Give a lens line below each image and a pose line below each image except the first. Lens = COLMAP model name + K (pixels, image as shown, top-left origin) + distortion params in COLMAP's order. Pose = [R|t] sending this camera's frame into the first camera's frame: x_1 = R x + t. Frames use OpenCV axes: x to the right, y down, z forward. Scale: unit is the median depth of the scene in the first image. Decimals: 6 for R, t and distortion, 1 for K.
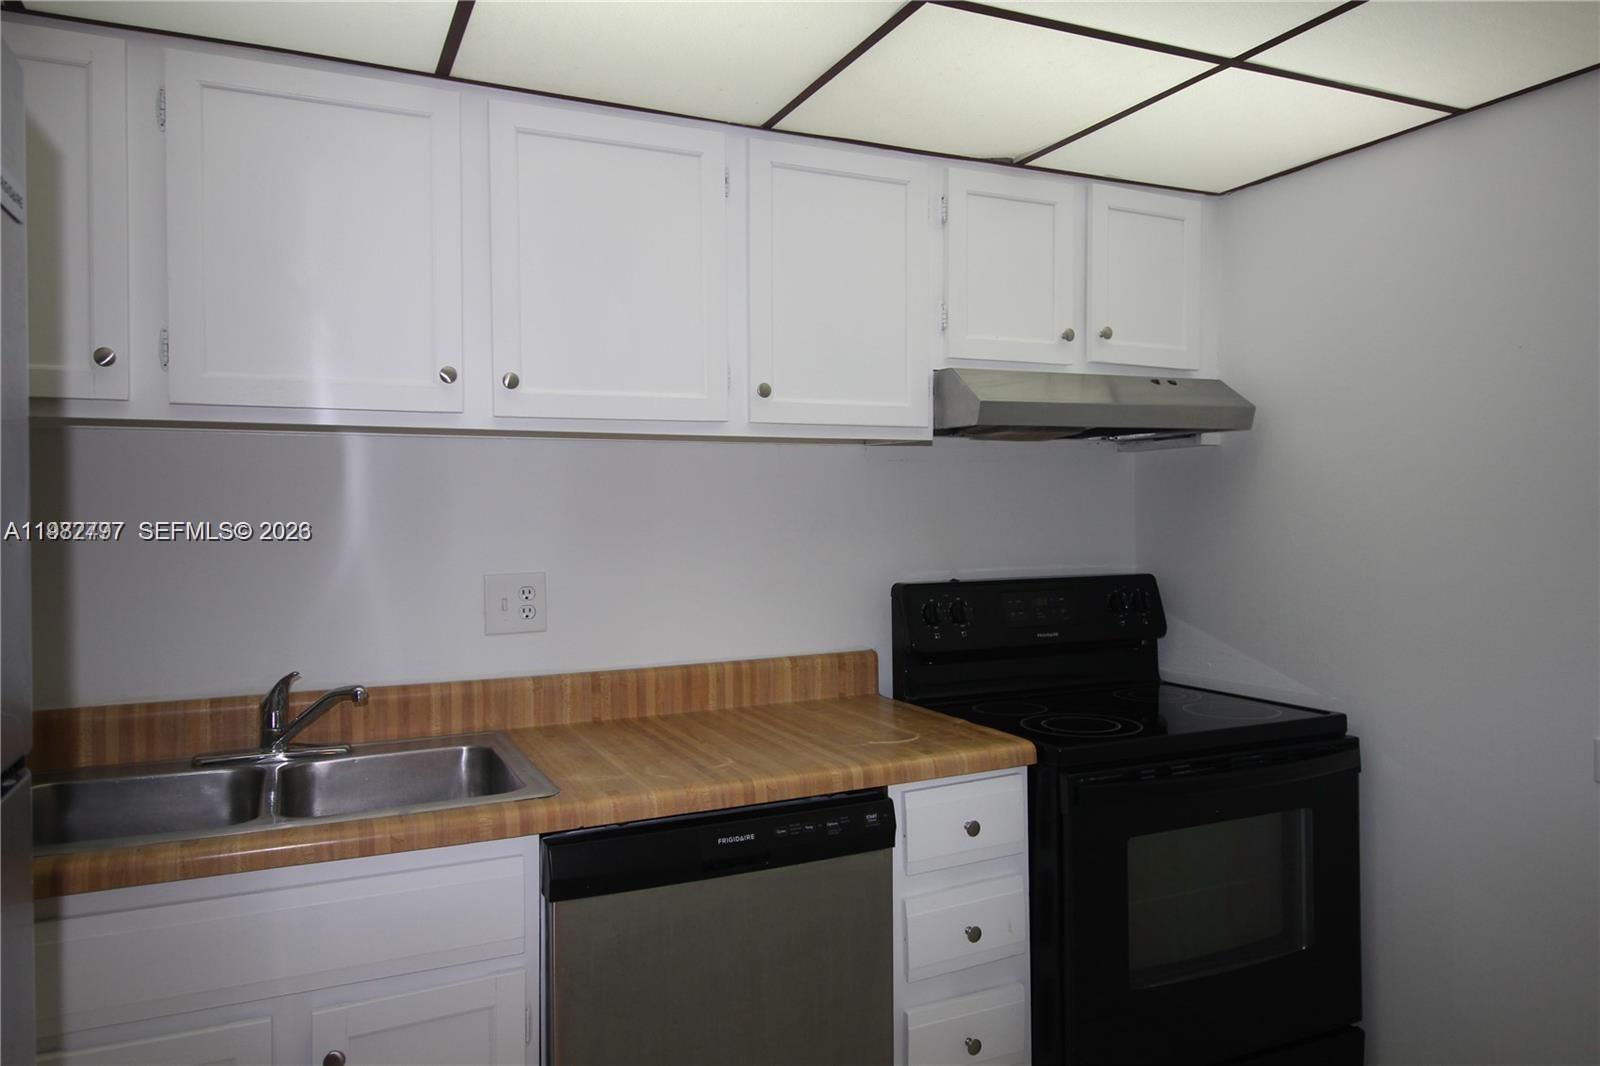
lens RADIAL K [[1071.3, 0, 803.1], [0, 1071.3, 512.8], [0, 0, 1]] dist [0.012184, -0.014200]
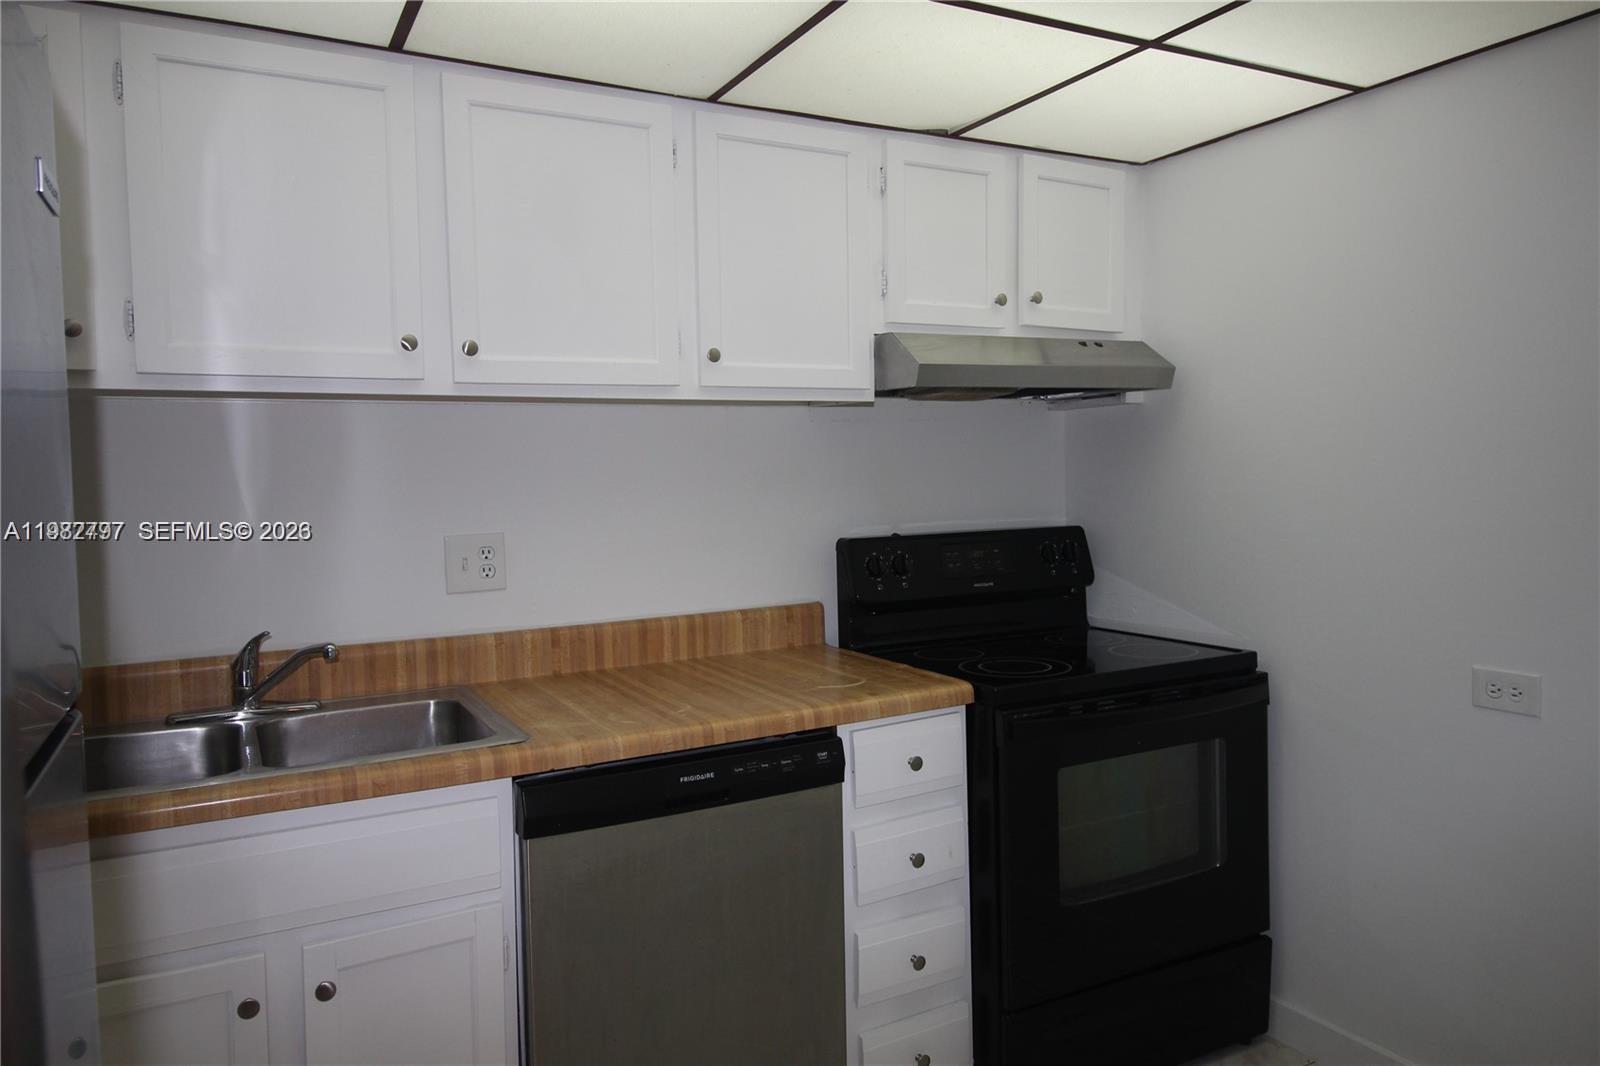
lens RADIAL K [[1071.3, 0, 803.1], [0, 1071.3, 512.8], [0, 0, 1]] dist [0.012184, -0.014200]
pose [[0.998249, -0.014942, 0.057241, -0.011617], [0.012783, 0.999200, 0.037900, 0.000807], [-0.057761, -0.037102, 0.997641, -0.053087]]
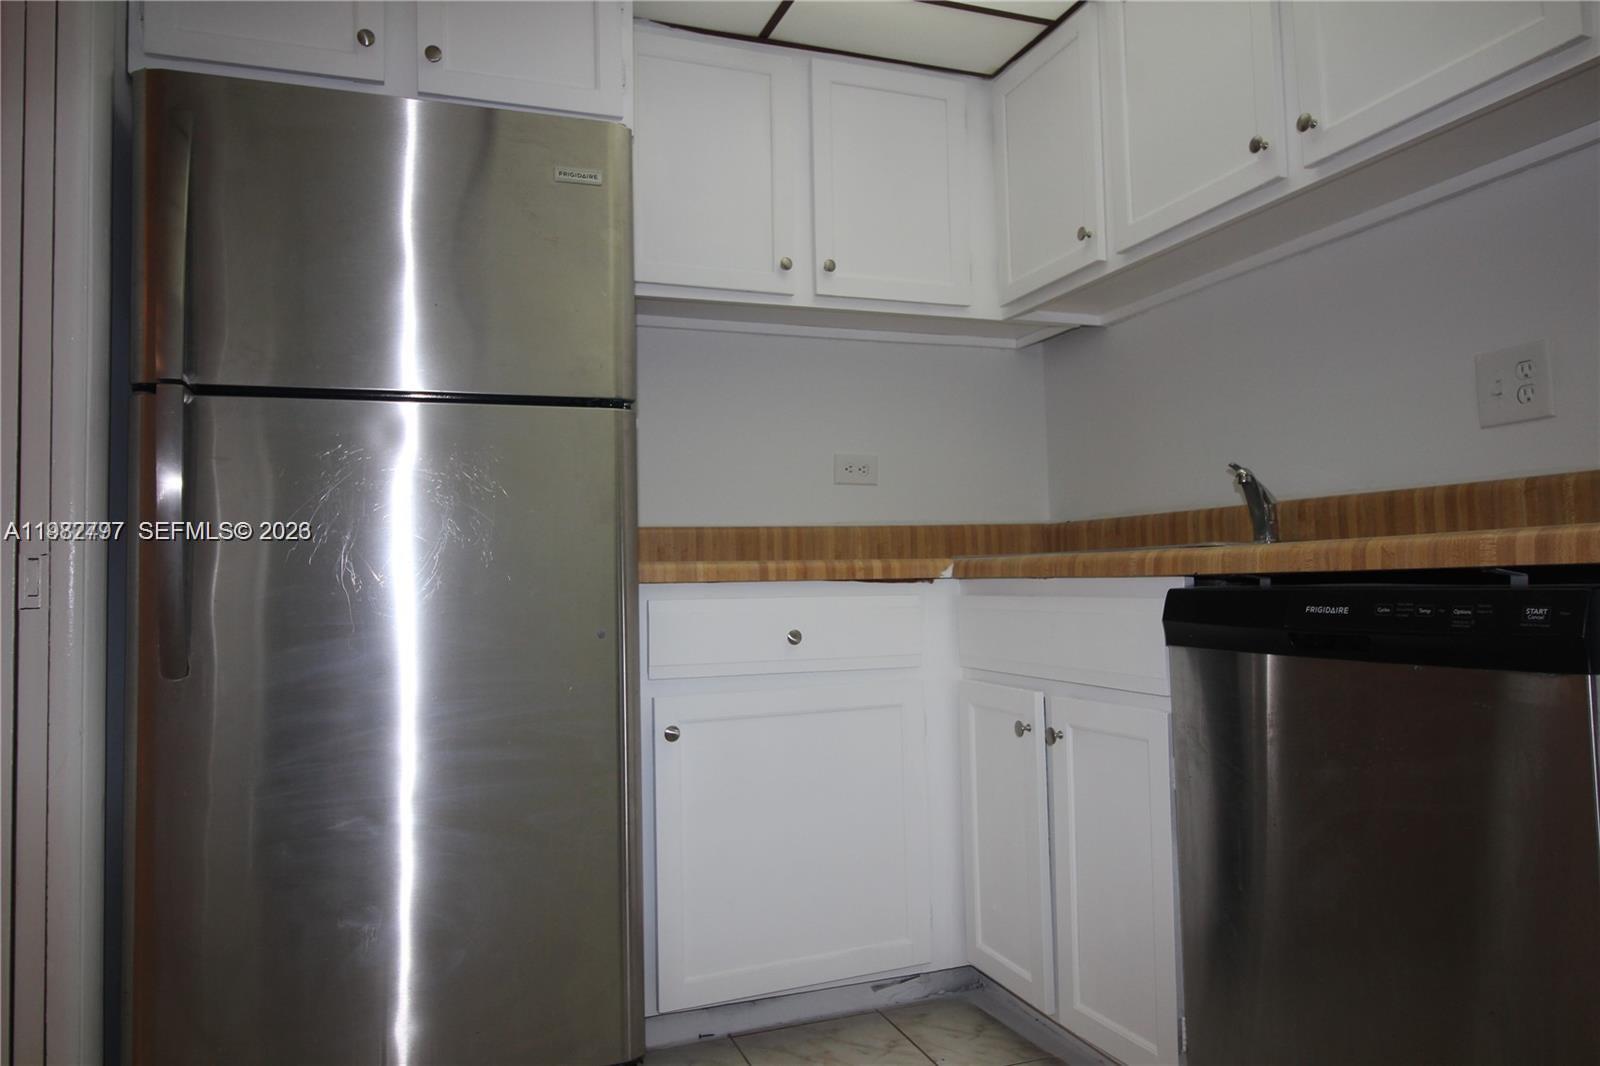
lens RADIAL K [[1071.3, 0, 803.1], [0, 1071.3, 512.8], [0, 0, 1]] dist [0.012184, -0.014200]
pose [[-0.073692, -0.049366, -0.996058, 0.587318], [0.023629, 0.998407, -0.051231, 0.219981], [0.997001, -0.027311, -0.072408, 0.571829]]
